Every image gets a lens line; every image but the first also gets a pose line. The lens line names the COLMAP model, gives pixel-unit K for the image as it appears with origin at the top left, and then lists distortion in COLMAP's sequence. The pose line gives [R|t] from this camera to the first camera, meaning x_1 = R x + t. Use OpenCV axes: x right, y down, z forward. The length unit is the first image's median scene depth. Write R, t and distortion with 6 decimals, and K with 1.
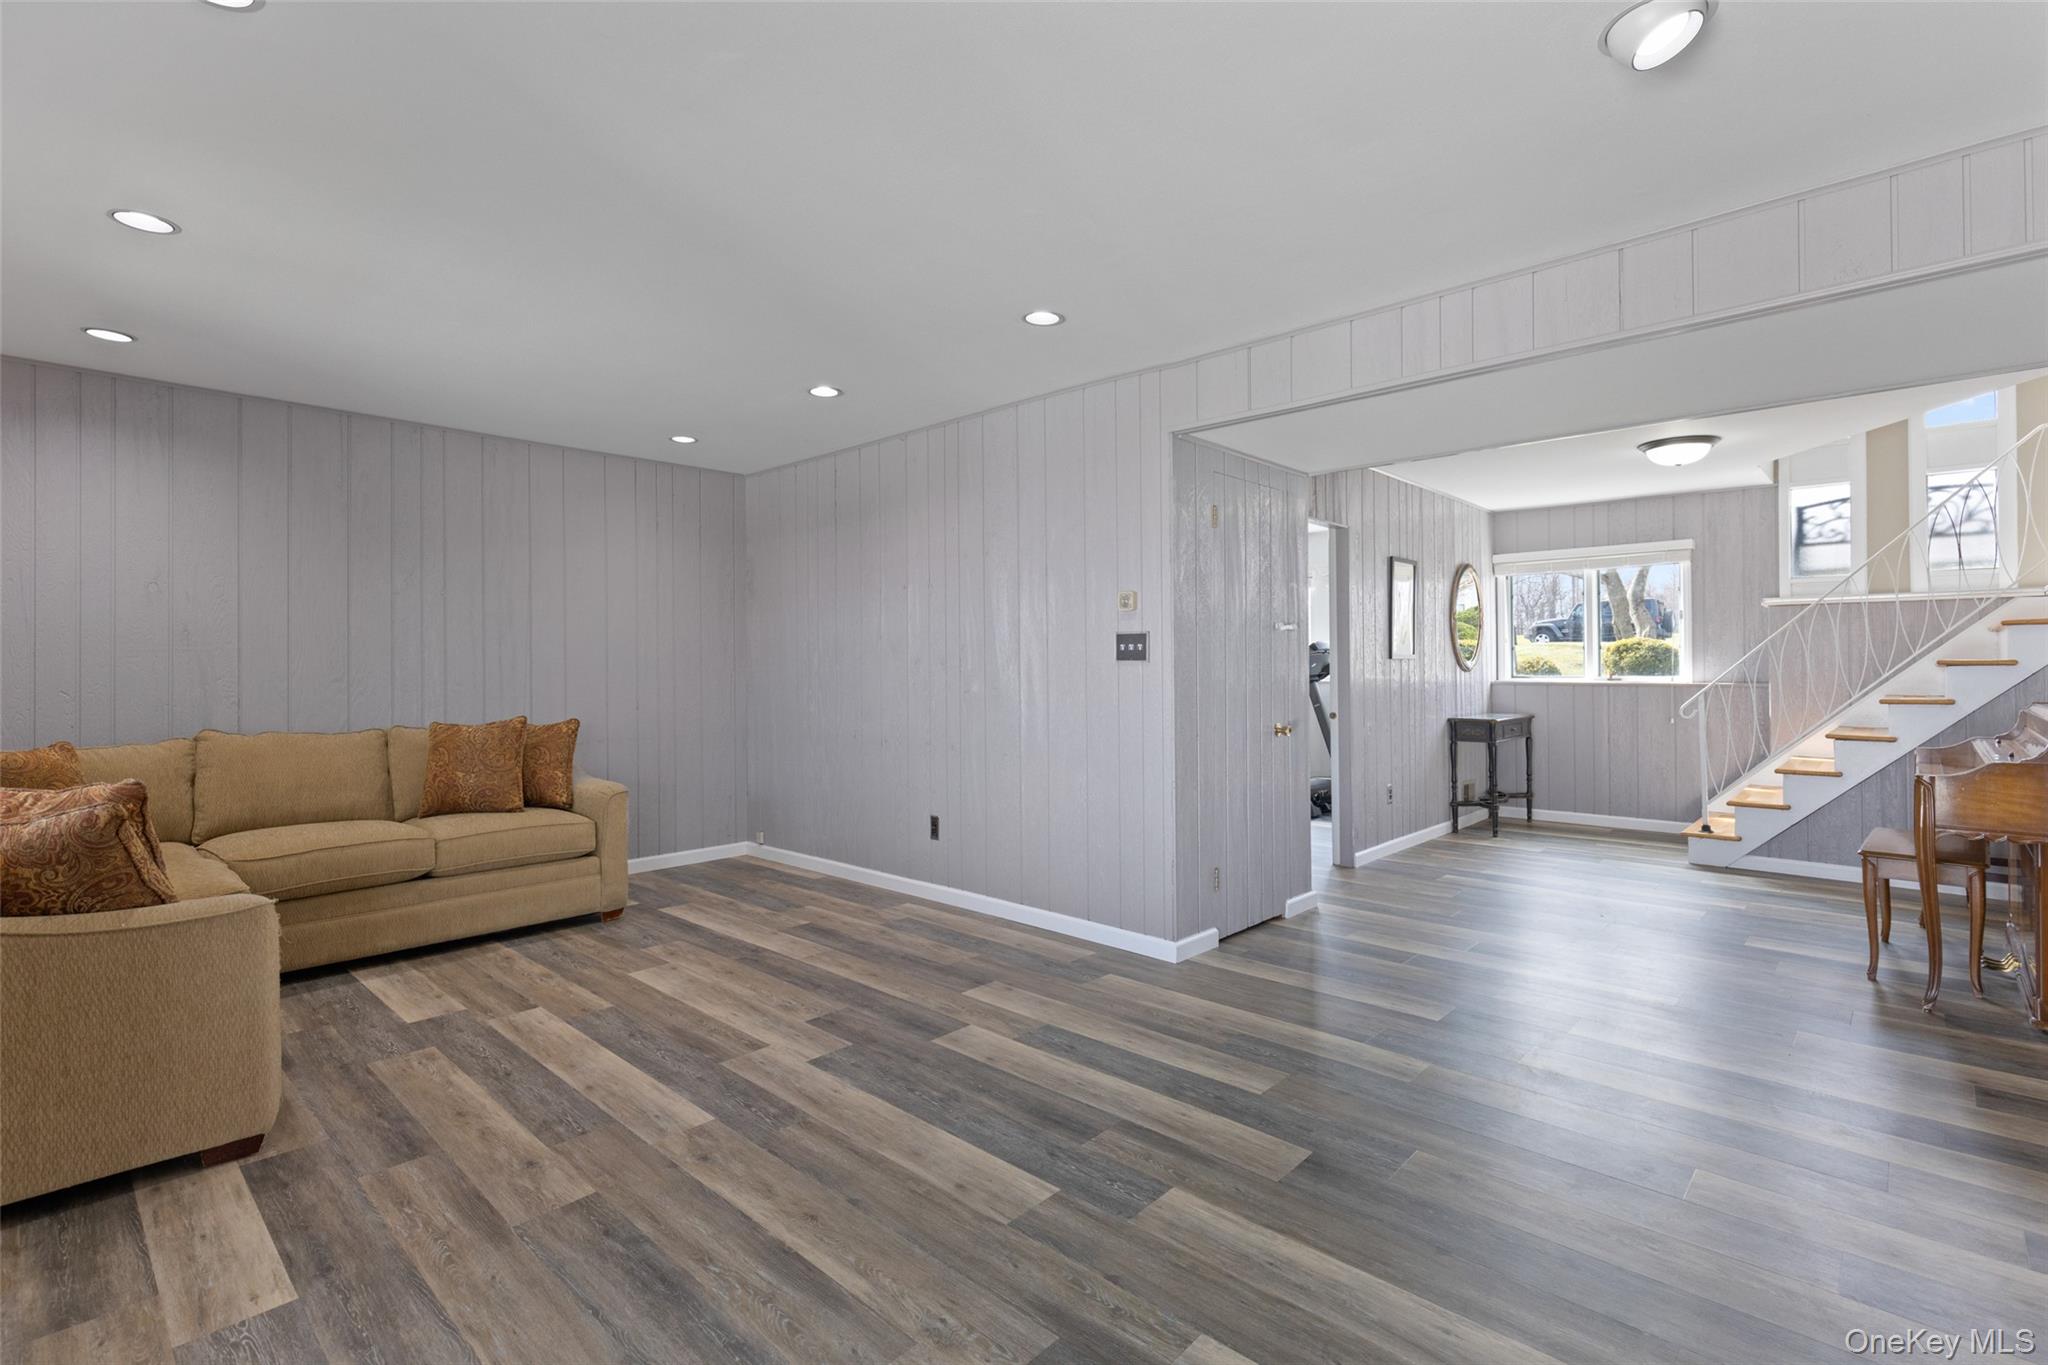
lens RADIAL K [[934.9, 0, 1038.0], [0, 934.9, 665.2], [0, 0, 1]] dist [0.005118, 0.000149]
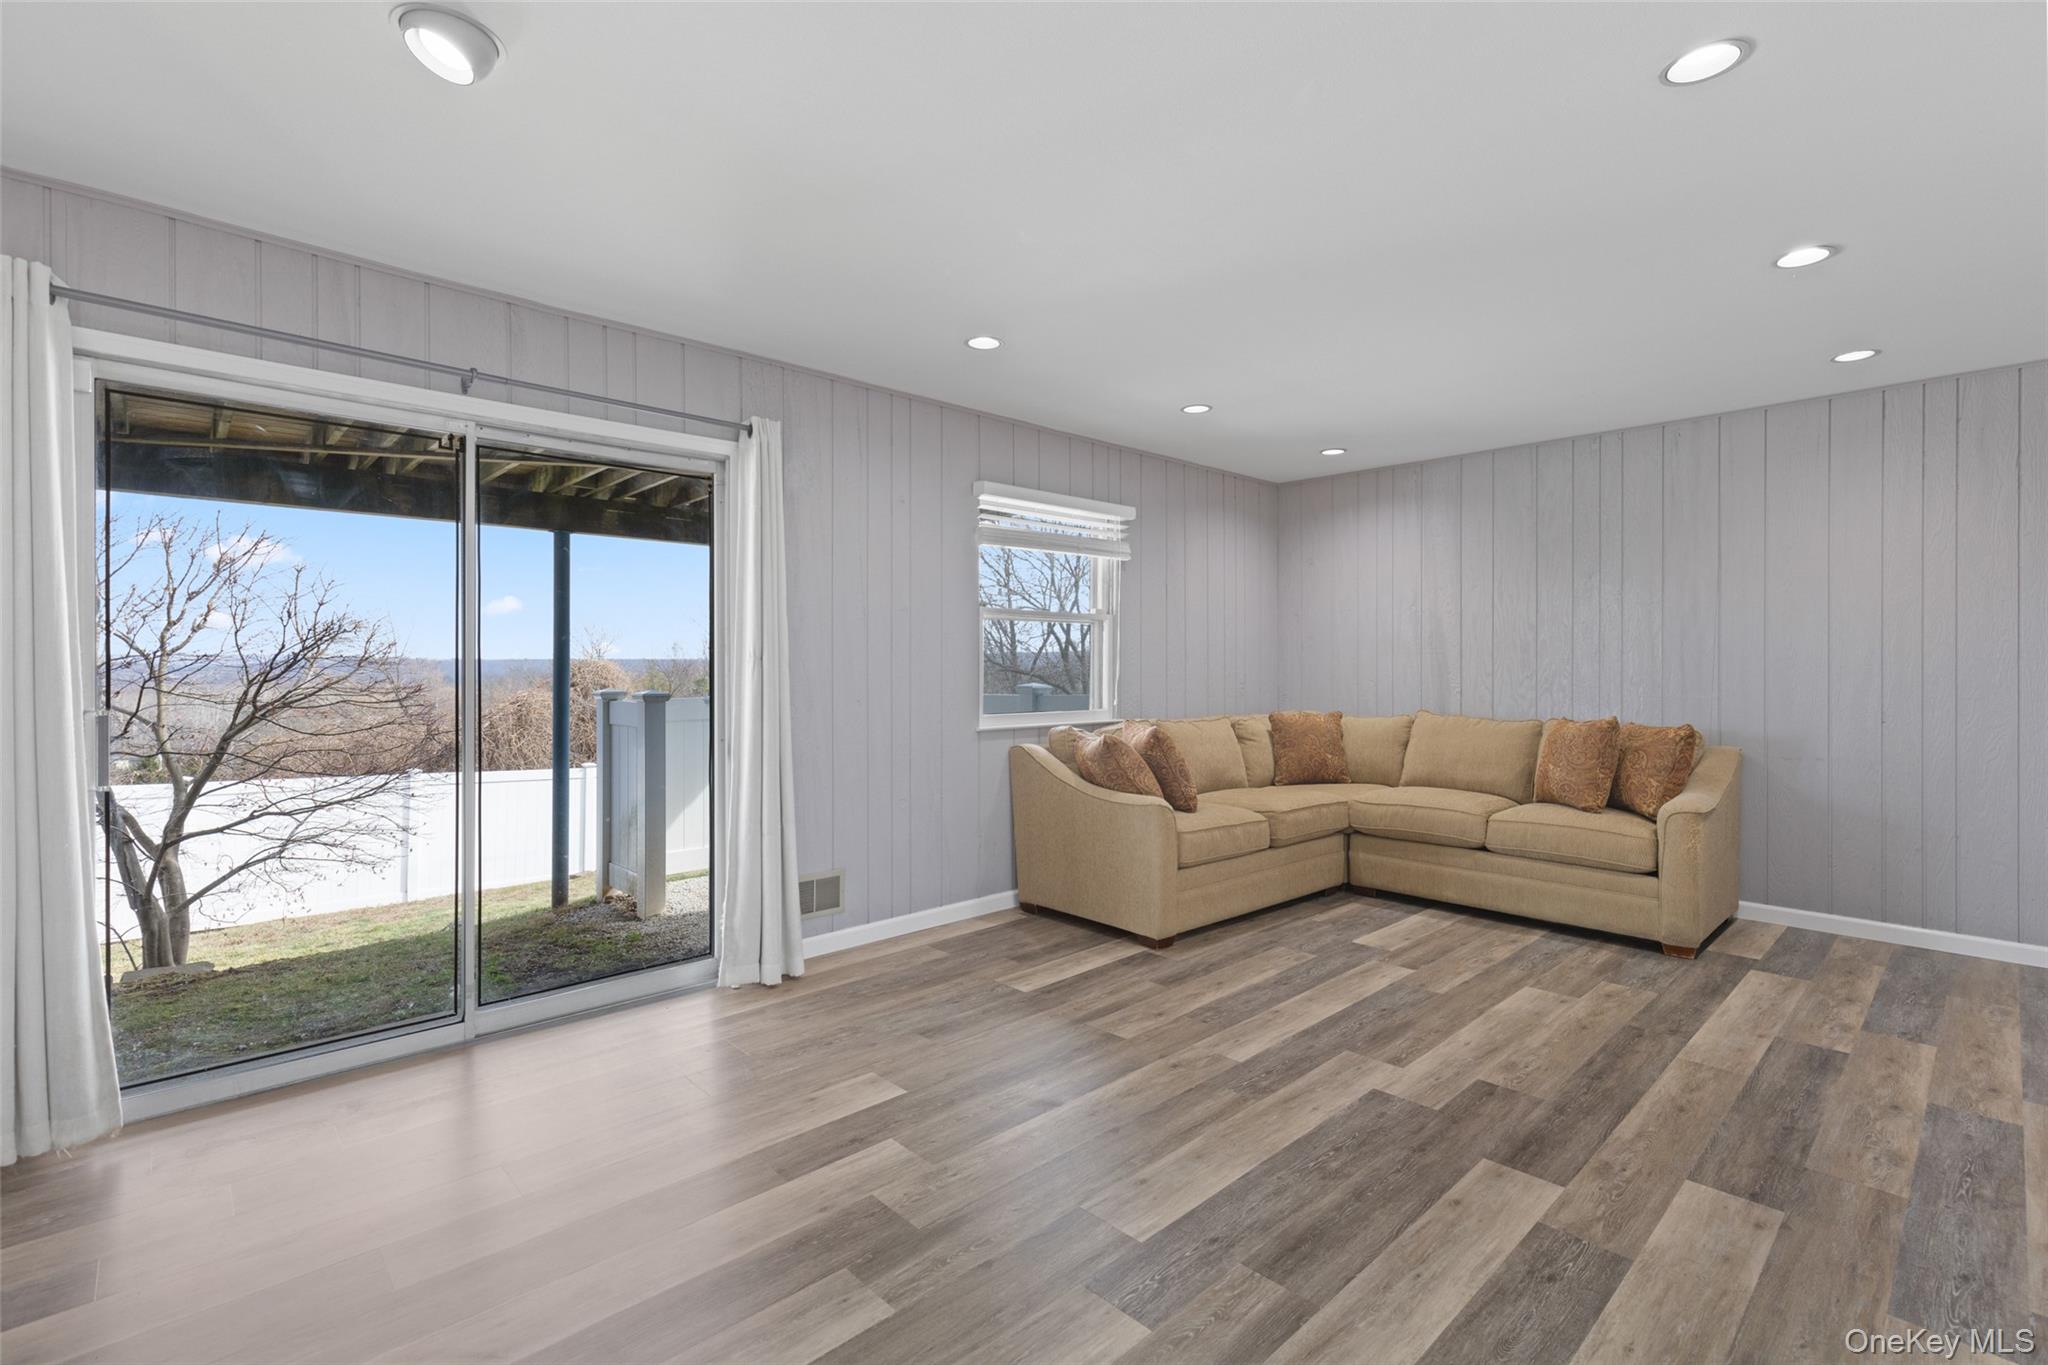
lens RADIAL K [[934.9, 0, 1038.3], [0, 934.9, 682.6], [0, 0, 1]] dist [0.005118, 0.000149]
pose [[-0.067066, 0.023415, -0.997474, 0.643037], [-0.000506, 0.999724, 0.023502, -0.004651], [0.997748, 0.002080, -0.067036, 0.665177]]
